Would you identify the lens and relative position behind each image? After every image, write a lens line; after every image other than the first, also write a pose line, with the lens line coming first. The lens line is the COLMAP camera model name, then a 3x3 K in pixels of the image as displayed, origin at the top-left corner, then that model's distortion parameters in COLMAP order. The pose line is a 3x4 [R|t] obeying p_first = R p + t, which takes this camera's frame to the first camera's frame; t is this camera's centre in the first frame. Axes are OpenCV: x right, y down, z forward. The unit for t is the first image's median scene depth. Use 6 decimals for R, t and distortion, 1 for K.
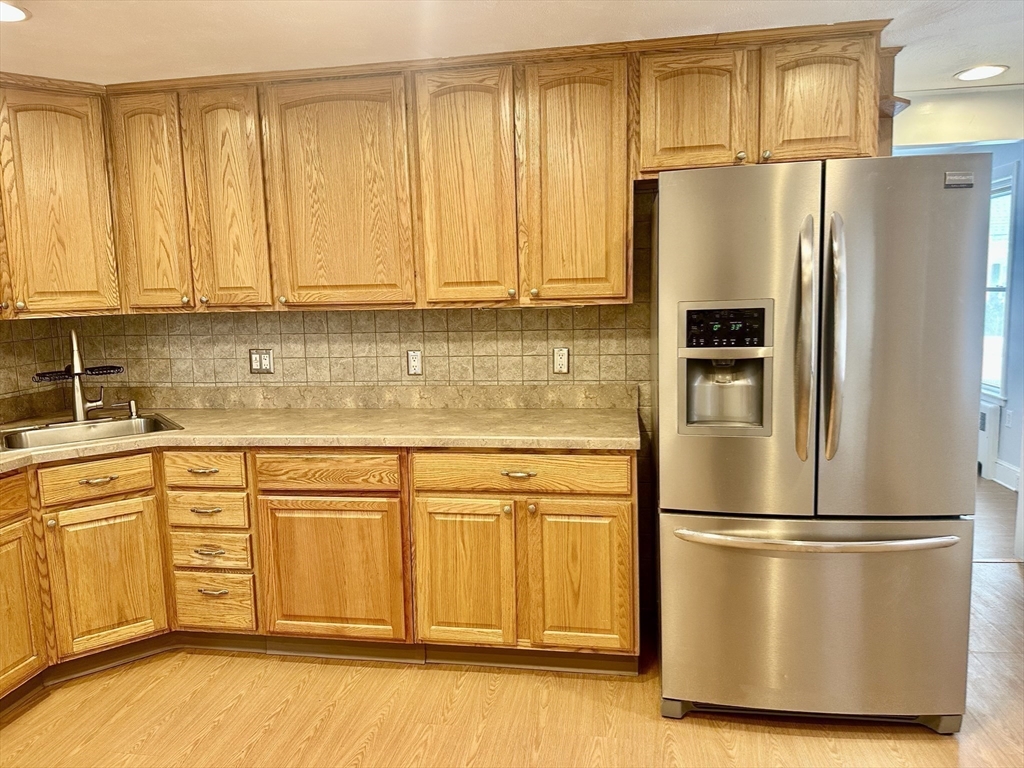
lens RADIAL K [[722.3, 0, 512.0], [0, 722.3, 384.0], [0, 0, 1]] dist [0.025214, -0.031911]
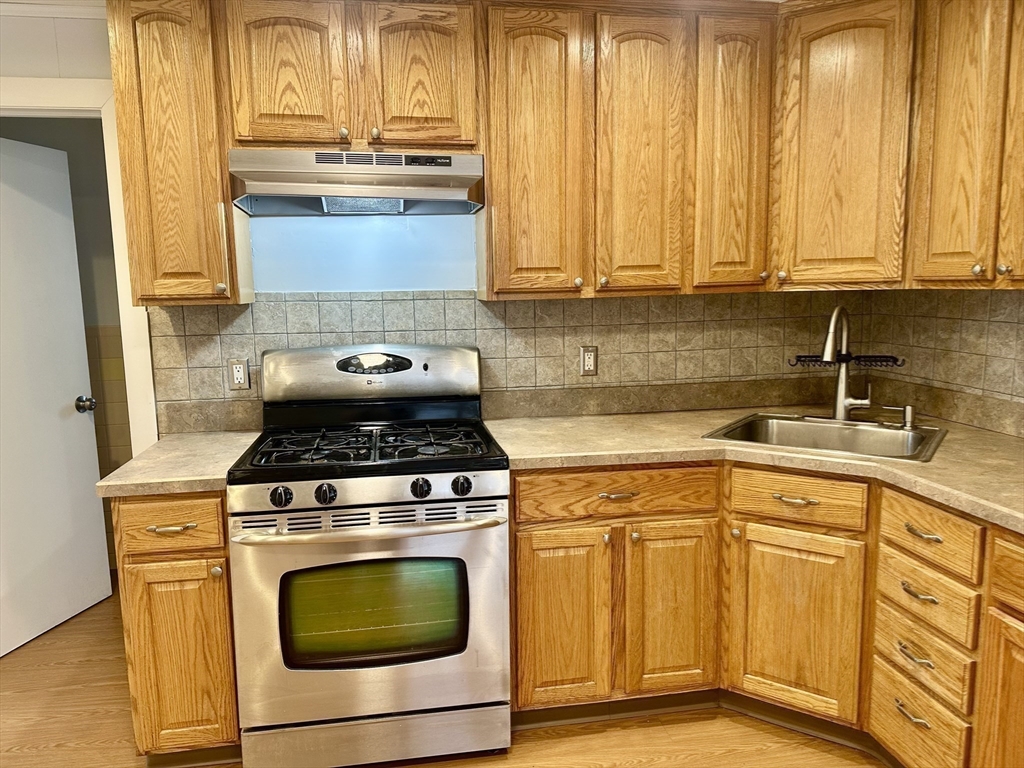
lens RADIAL K [[722.3, 0, 512.0], [0, 722.3, 384.0], [0, 0, 1]] dist [0.025214, -0.031911]
pose [[0.310018, 0.150706, -0.938710, 0.050026], [-0.113554, 0.986158, 0.120822, -0.048203], [0.943925, 0.069138, 0.322840, 0.423846]]
